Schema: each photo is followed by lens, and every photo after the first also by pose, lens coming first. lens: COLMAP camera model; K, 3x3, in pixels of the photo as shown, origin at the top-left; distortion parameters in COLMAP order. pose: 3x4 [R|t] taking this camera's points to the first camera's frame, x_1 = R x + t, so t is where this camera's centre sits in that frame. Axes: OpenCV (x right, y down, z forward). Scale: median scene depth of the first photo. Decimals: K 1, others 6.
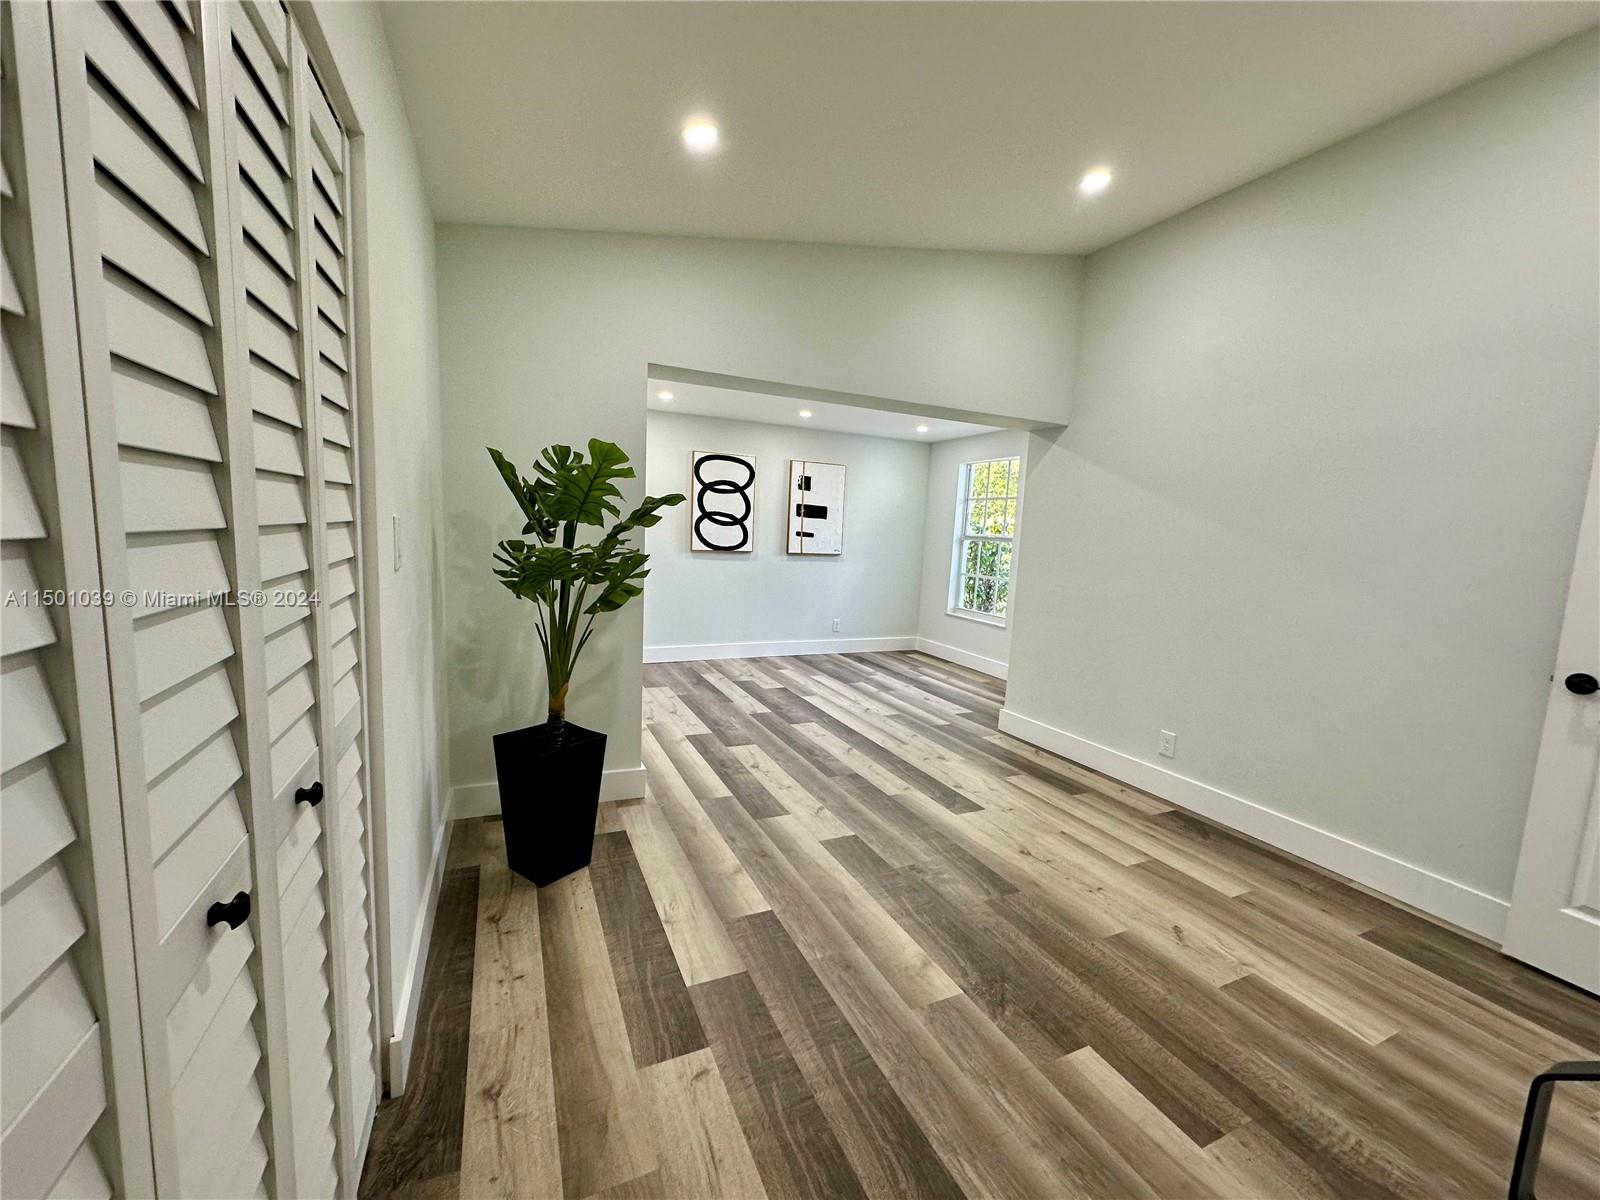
lens RADIAL K [[638.9, 0, 799.5], [0, 638.9, 602.3], [0, 0, 1]] dist [-0.003559, 0.001384]
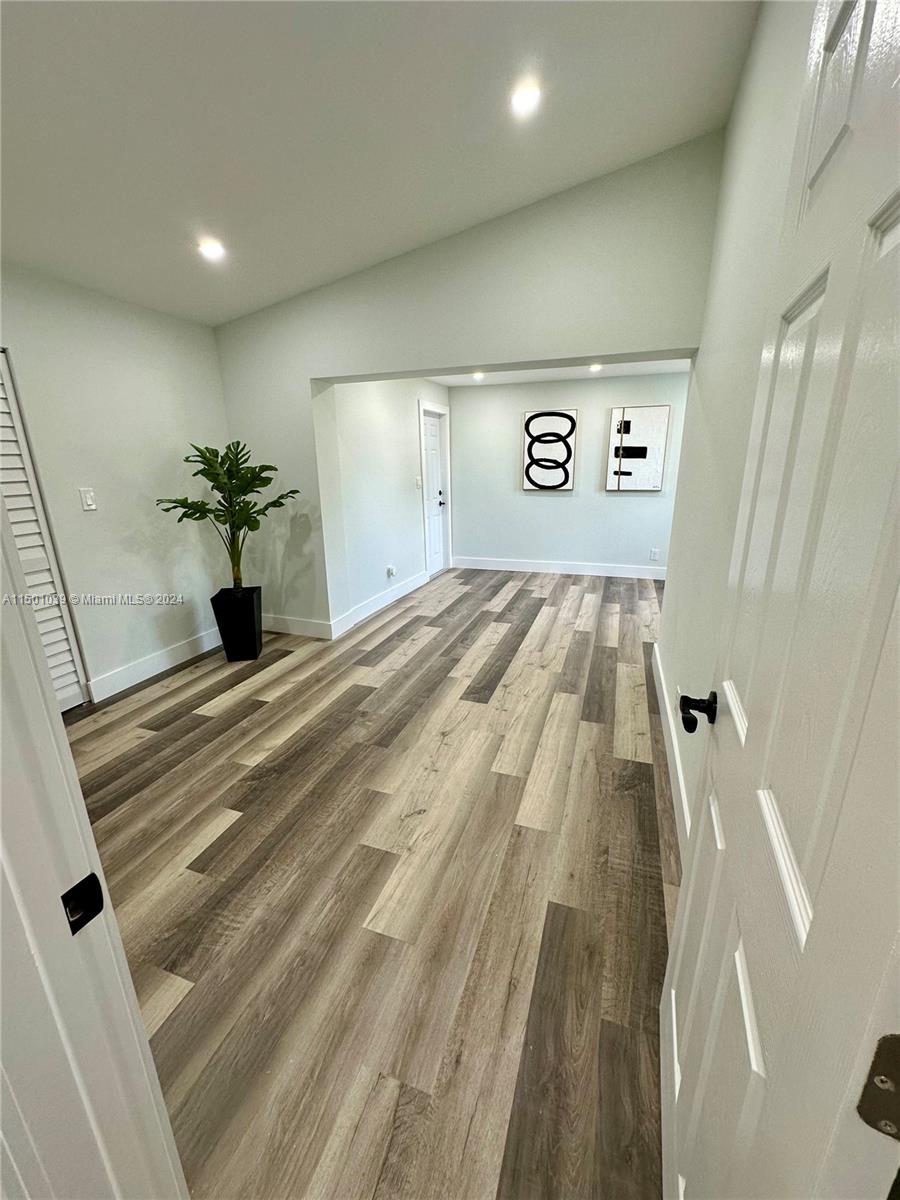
lens RADIAL K [[479.2, 0, 448.4], [0, 479.2, 600.5], [0, 0, 1]] dist [-0.003559, 0.001384]
pose [[0.714812, 0.143496, -0.684436, 0.676920], [-0.034279, 0.984734, 0.170656, -0.027509], [0.698477, -0.098525, 0.708818, 0.236140]]
